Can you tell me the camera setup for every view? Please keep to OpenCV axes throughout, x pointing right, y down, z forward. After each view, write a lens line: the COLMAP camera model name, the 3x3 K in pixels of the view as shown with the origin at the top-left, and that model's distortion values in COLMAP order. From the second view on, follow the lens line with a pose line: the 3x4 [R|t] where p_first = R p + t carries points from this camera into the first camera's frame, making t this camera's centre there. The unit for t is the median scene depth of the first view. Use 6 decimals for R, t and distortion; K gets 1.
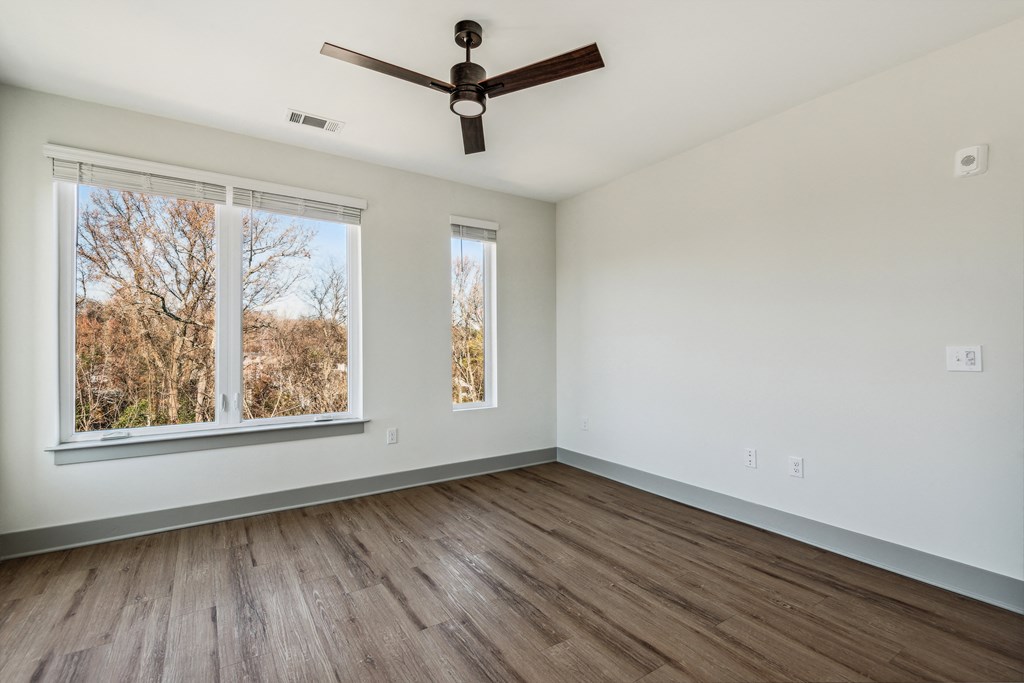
lens RADIAL K [[468.9, 0, 509.1], [0, 468.9, 344.2], [0, 0, 1]] dist [0.038924, -0.022754]
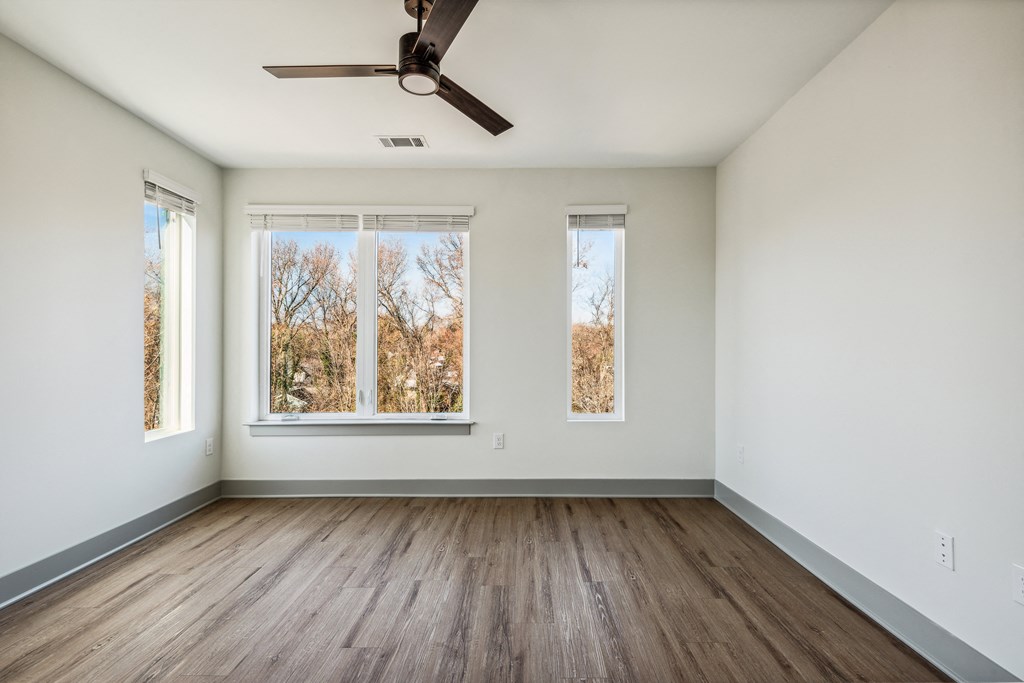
lens RADIAL K [[468.9, 0, 509.1], [0, 468.9, 344.2], [0, 0, 1]] dist [0.038924, -0.022754]
pose [[0.830058, -0.007223, -0.557630, 0.375509], [0.002737, 0.999957, -0.008879, 0.002223], [0.557670, 0.005844, 0.830042, 0.234049]]
